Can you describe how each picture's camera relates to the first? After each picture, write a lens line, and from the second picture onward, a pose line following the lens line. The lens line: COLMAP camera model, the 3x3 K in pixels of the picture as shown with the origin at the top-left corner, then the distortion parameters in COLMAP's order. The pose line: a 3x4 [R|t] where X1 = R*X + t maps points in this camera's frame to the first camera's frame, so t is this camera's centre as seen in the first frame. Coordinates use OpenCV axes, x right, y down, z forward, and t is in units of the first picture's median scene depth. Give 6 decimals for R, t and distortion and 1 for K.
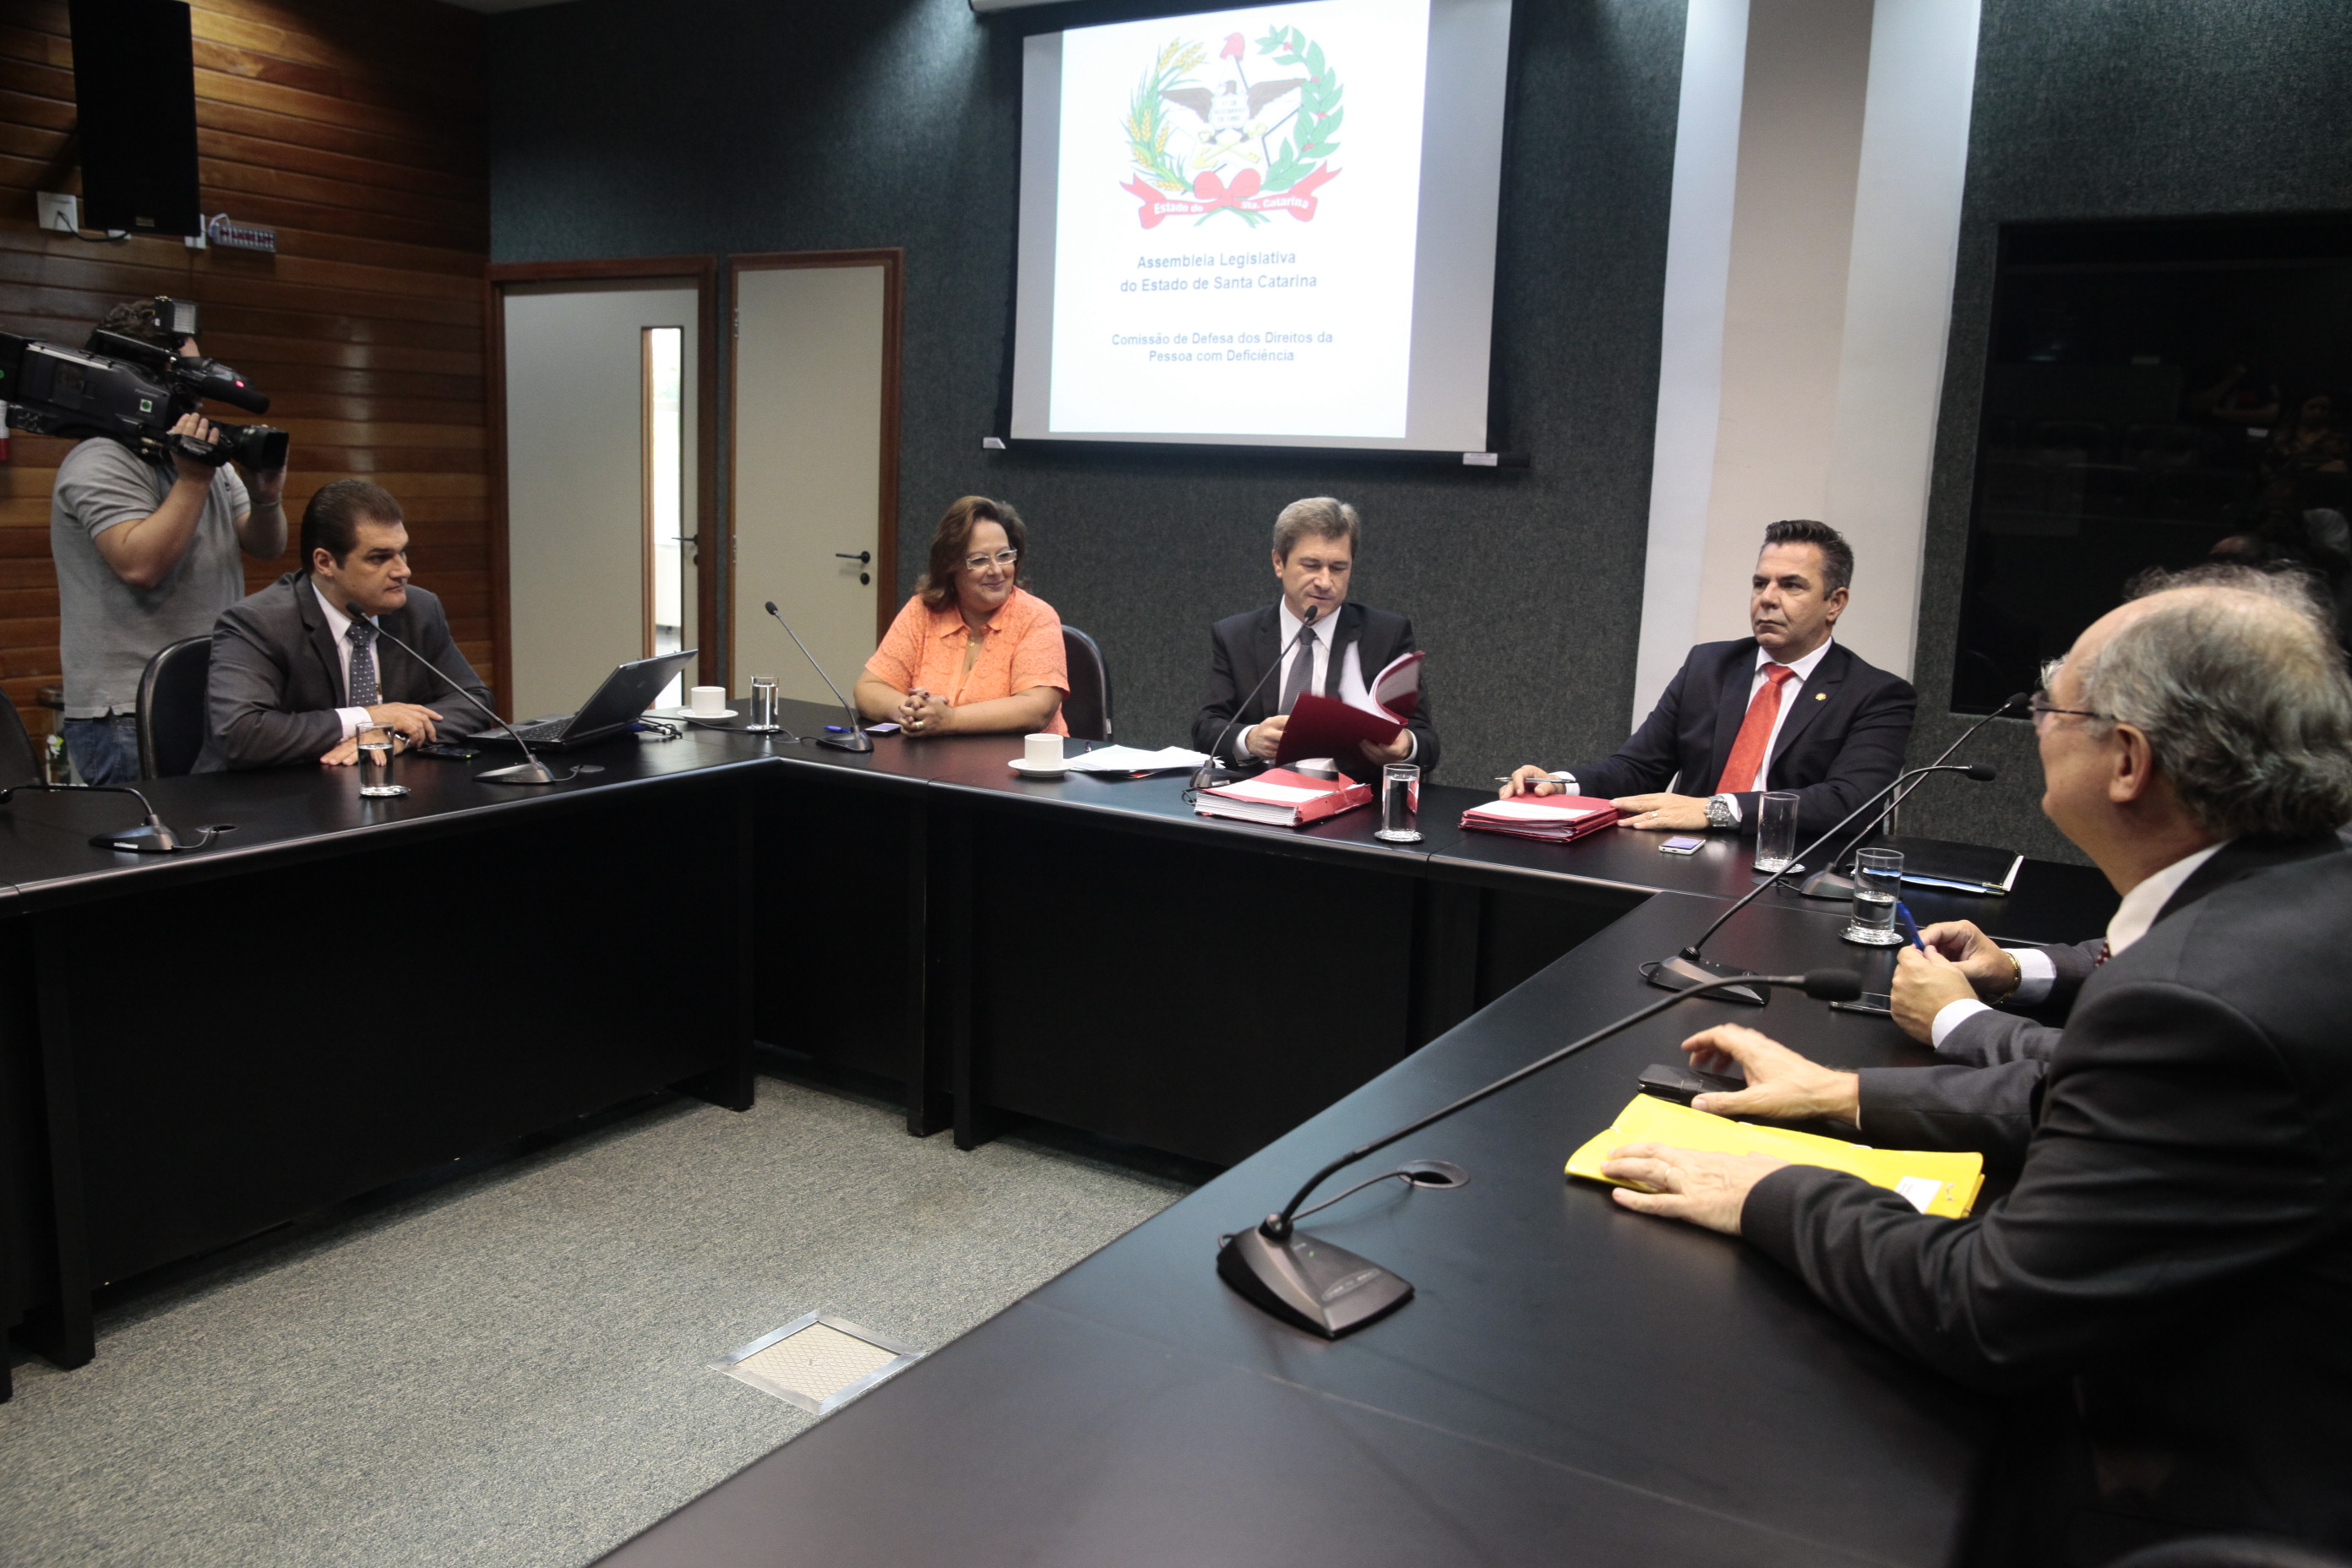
lens RADIAL K [[1794.1, 0, 1176.0], [0, 1794.1, 784.0], [0, 0, 1]] dist [-0.088718, 0.108790]
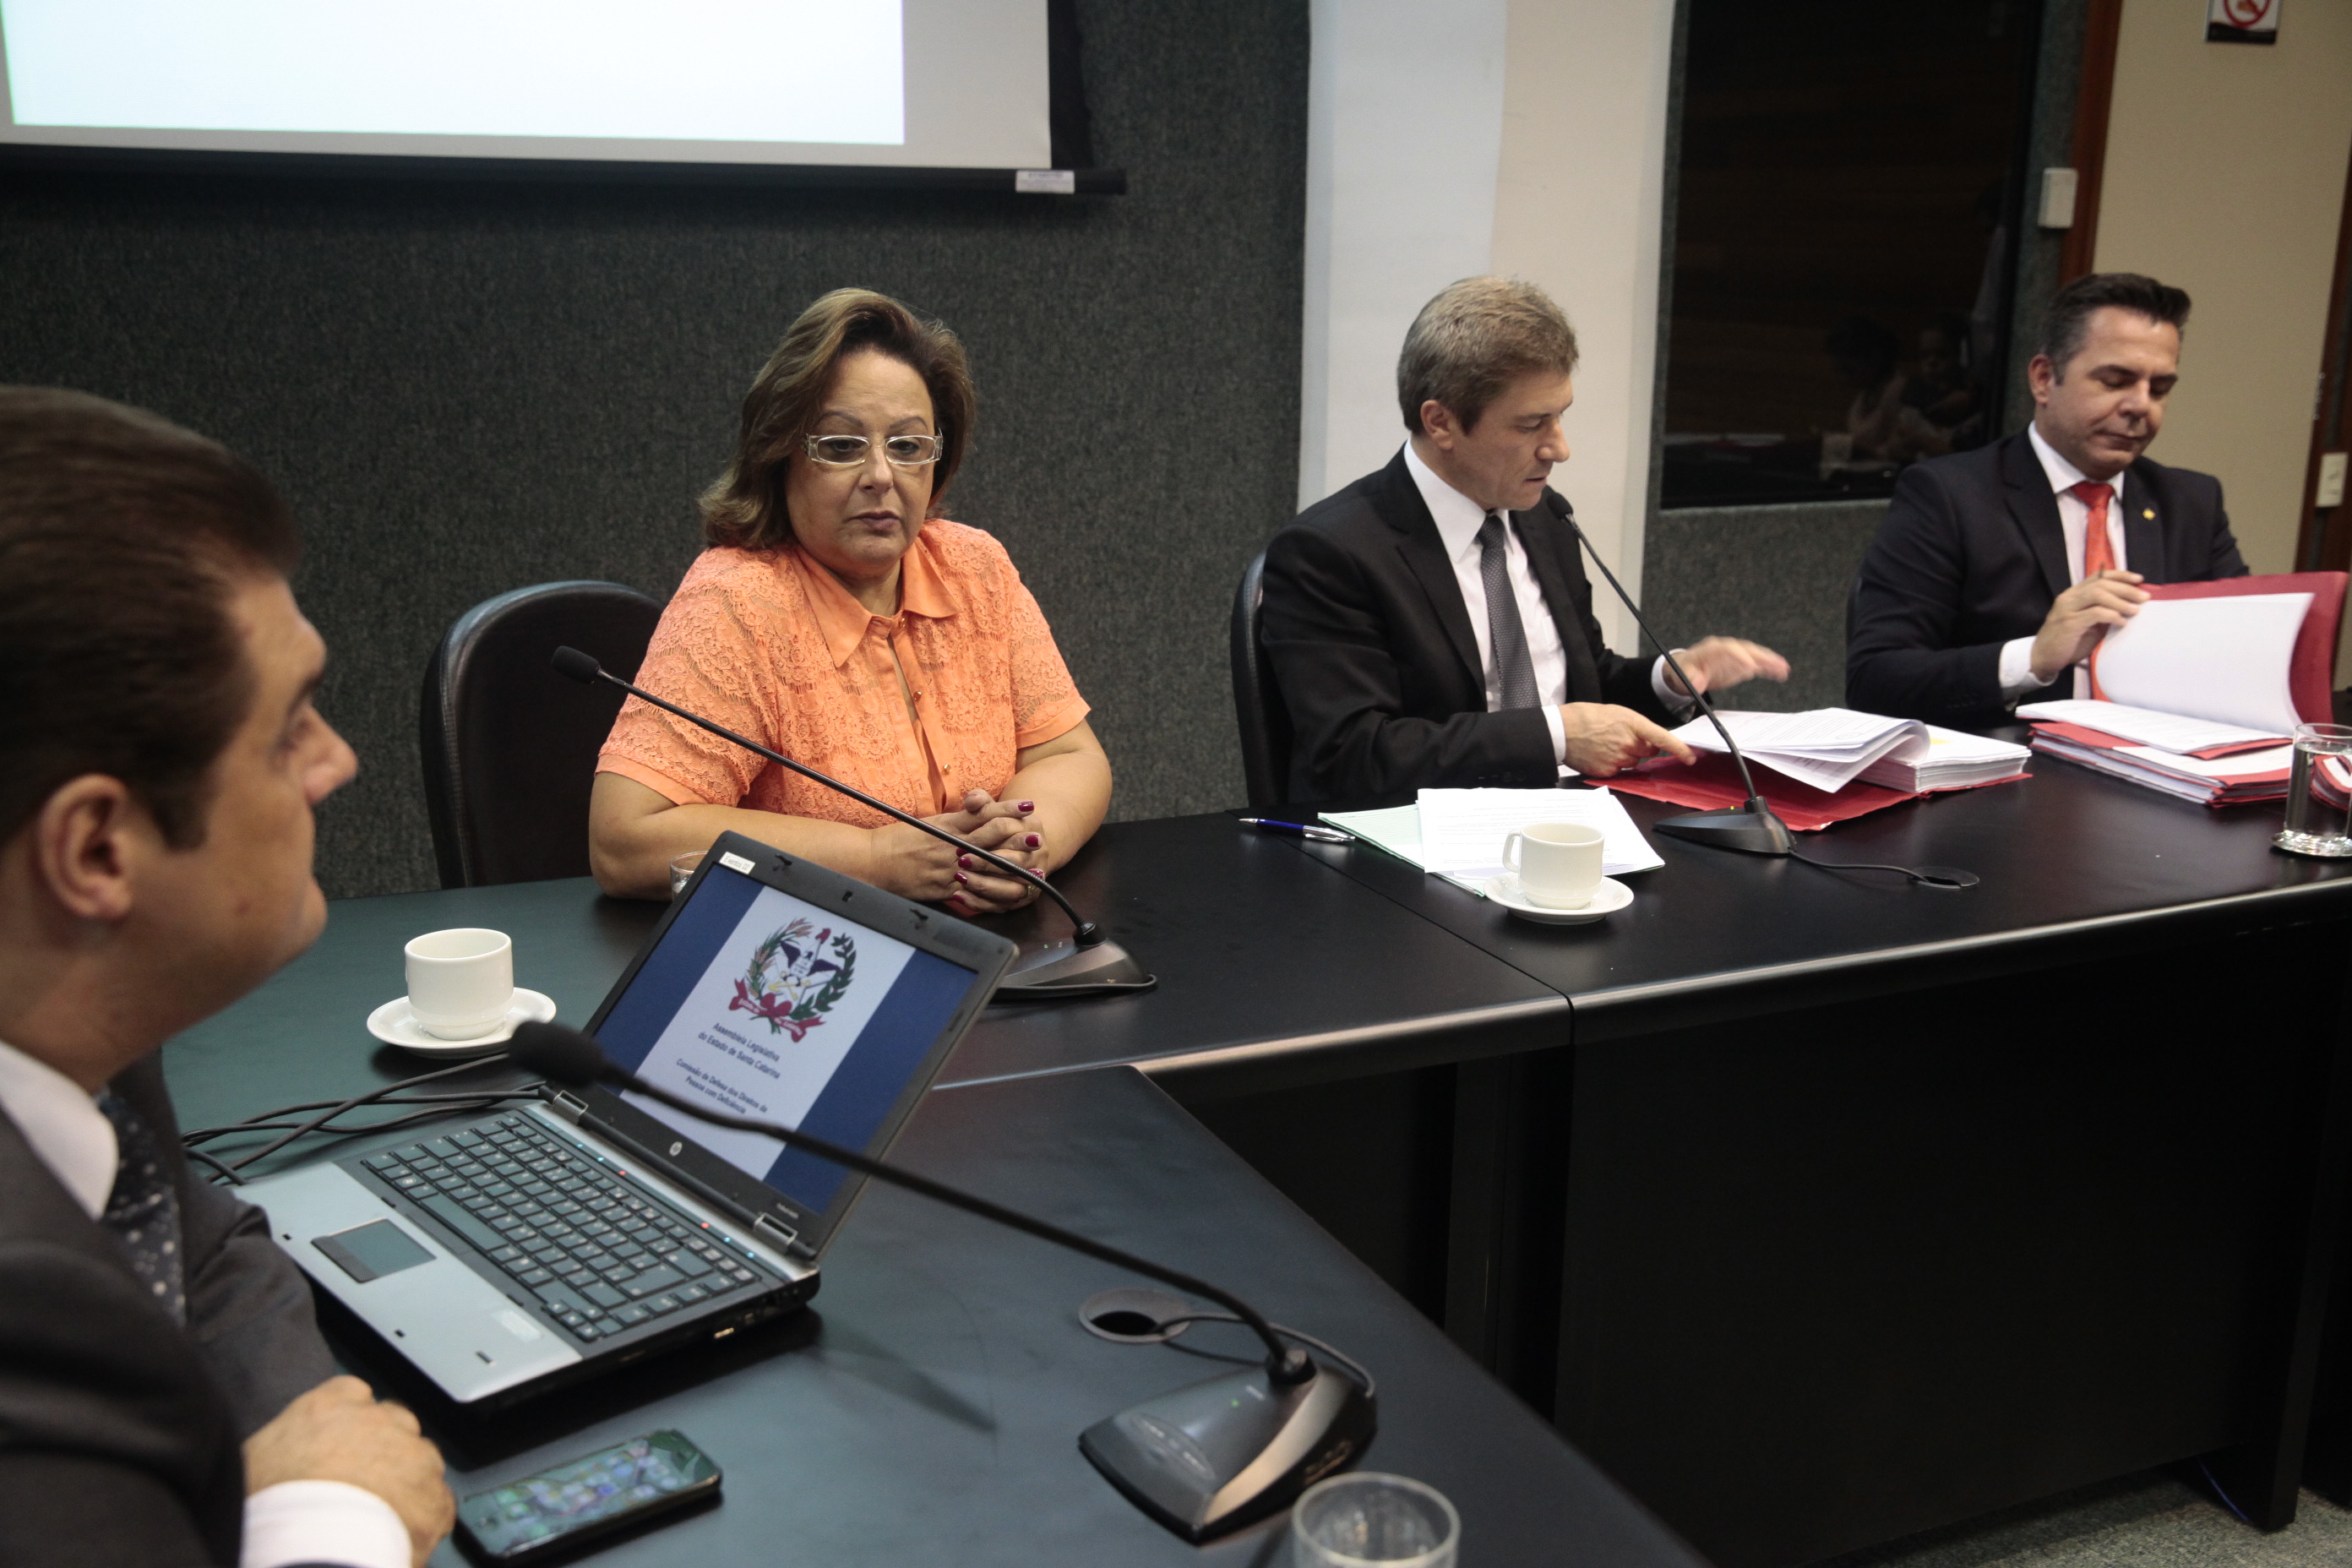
lens RADIAL K [[2227.2, 0, 1176.0], [0, 2227.2, 784.0], [0, 0, 1]] dist [-0.005876, 0.018917]
pose [[0.565145, -0.225890, 0.793464, -0.421308], [0.155000, 0.973729, 0.166811, -0.106647], [-0.810300, 0.028715, 0.585311, 0.554831]]
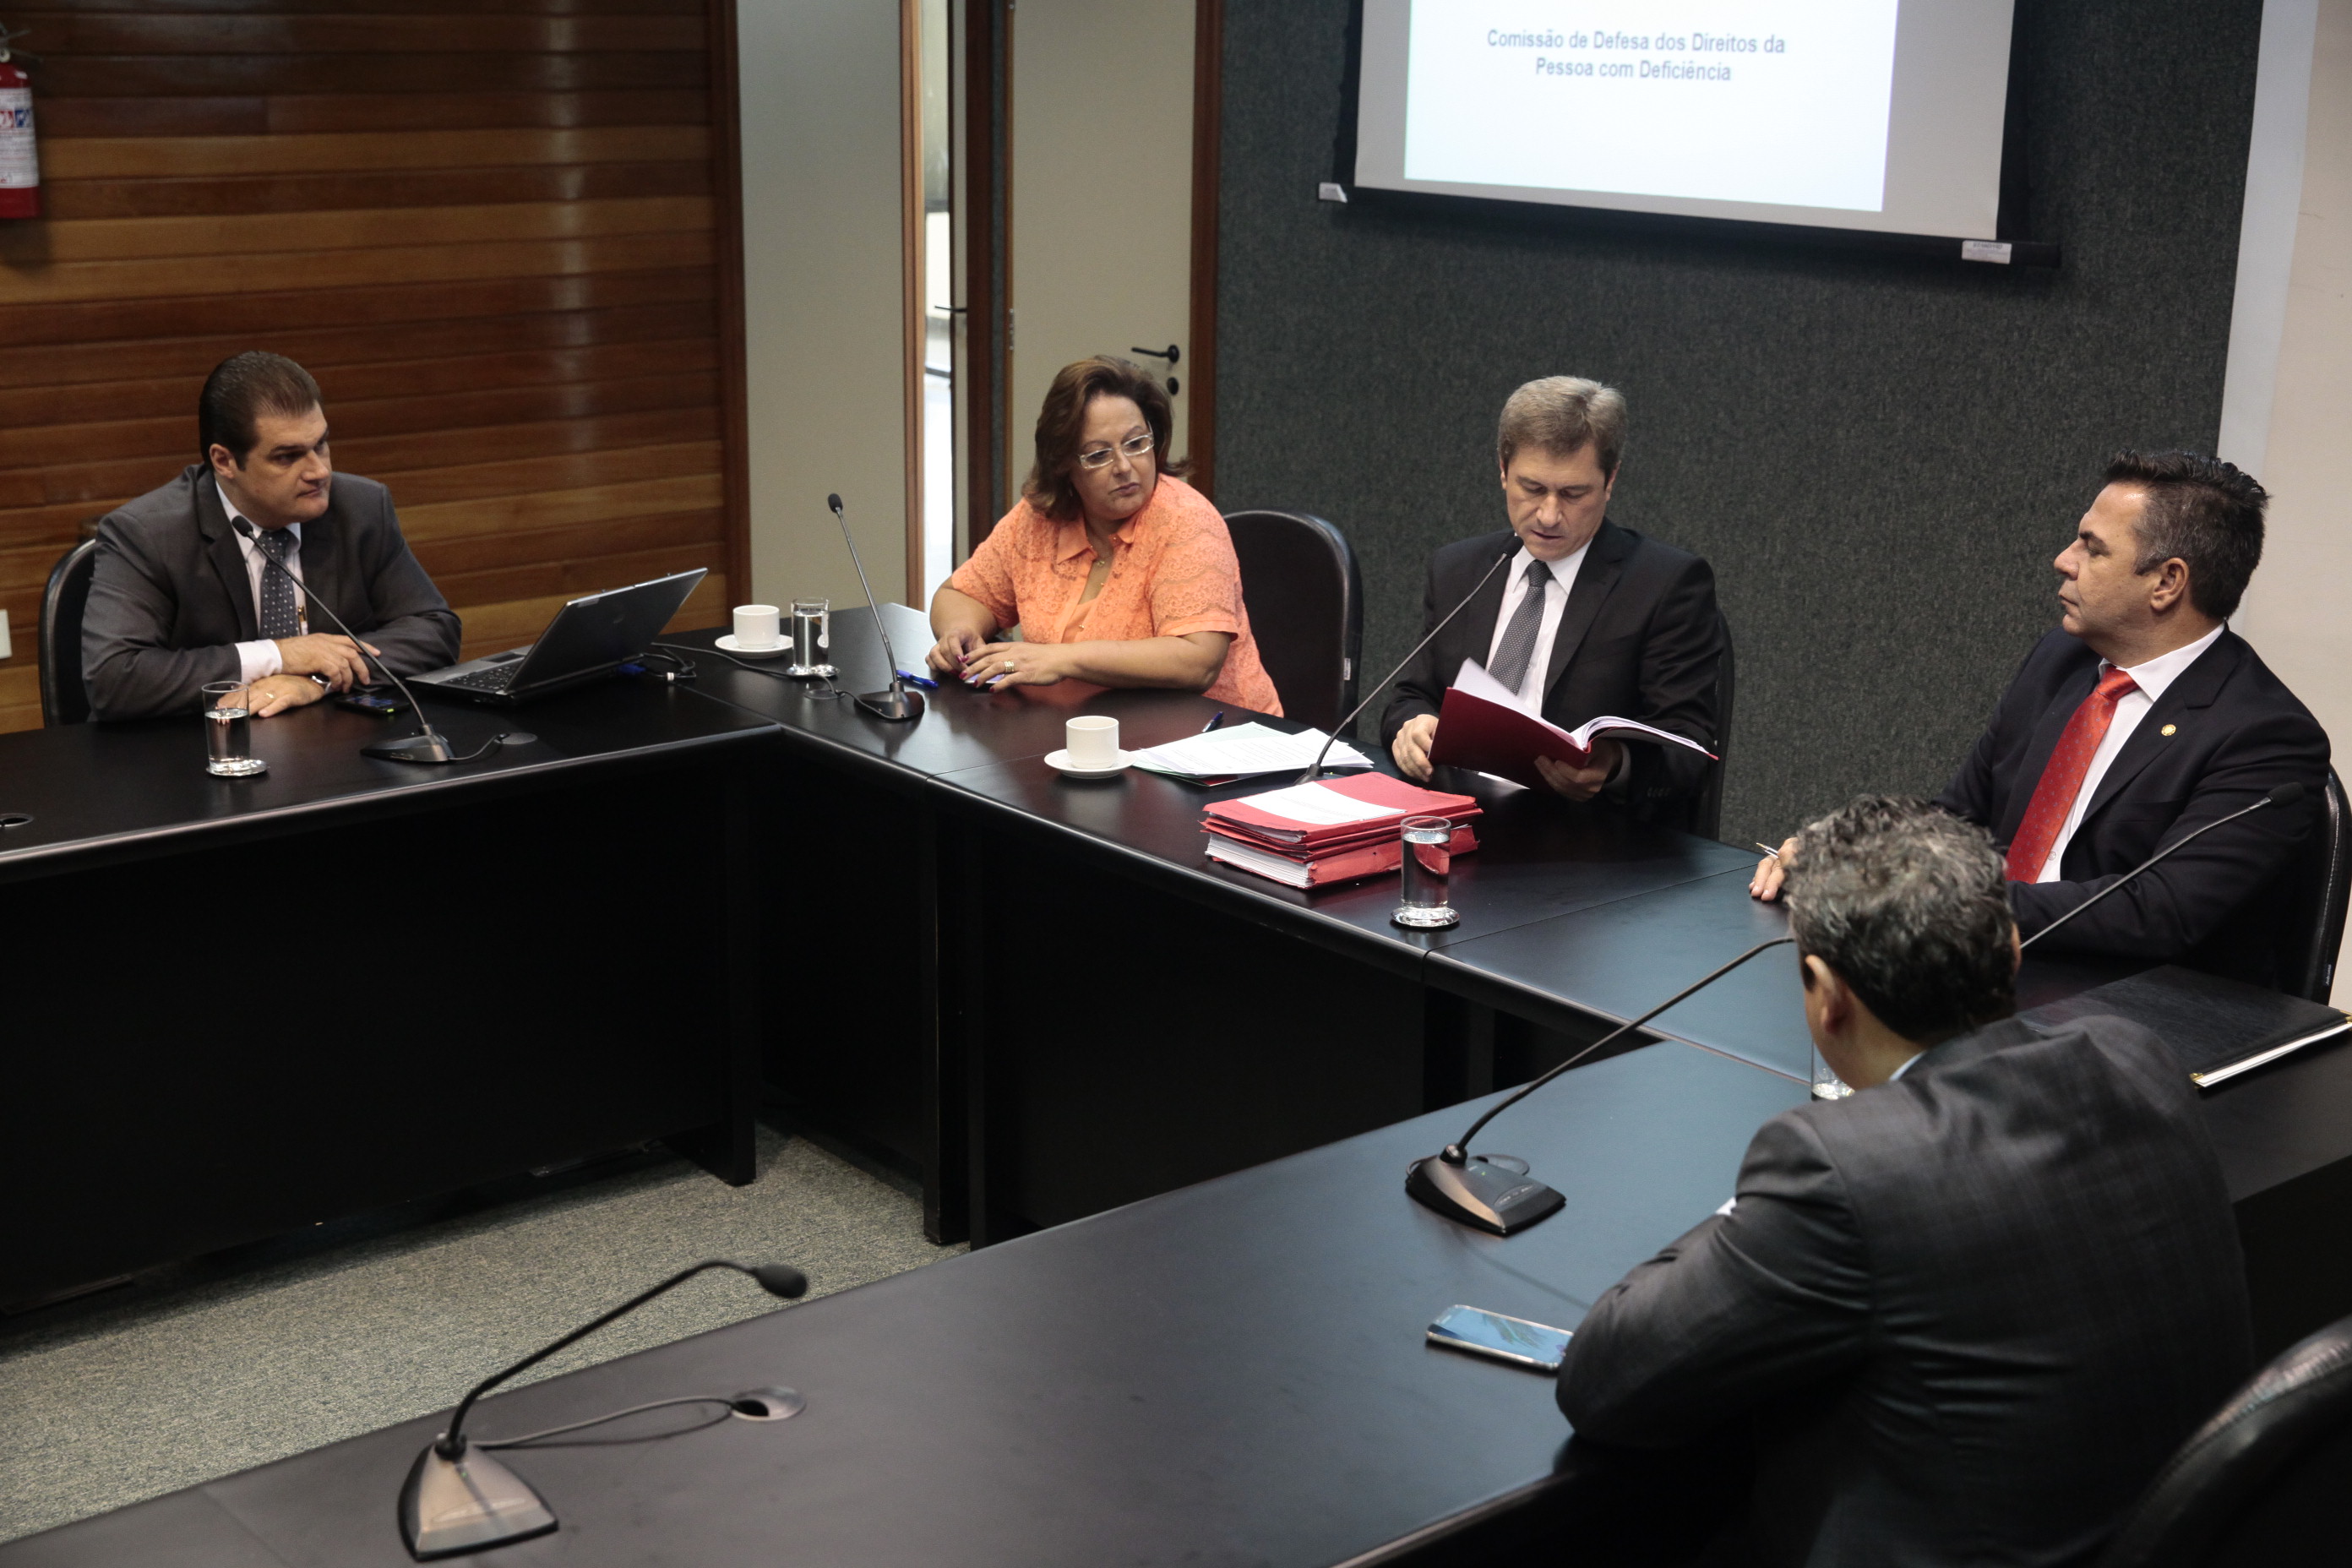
lens RADIAL K [[3167.9, 0, 1176.0], [0, 3167.9, 784.0], [0, 0, 1]] dist [0.087675, 0.139598]
pose [[0.941270, 0.058670, -0.332518, 0.286990], [-0.033814, 0.996217, 0.080055, -0.077777], [0.335957, -0.064110, 0.939693, -0.149550]]
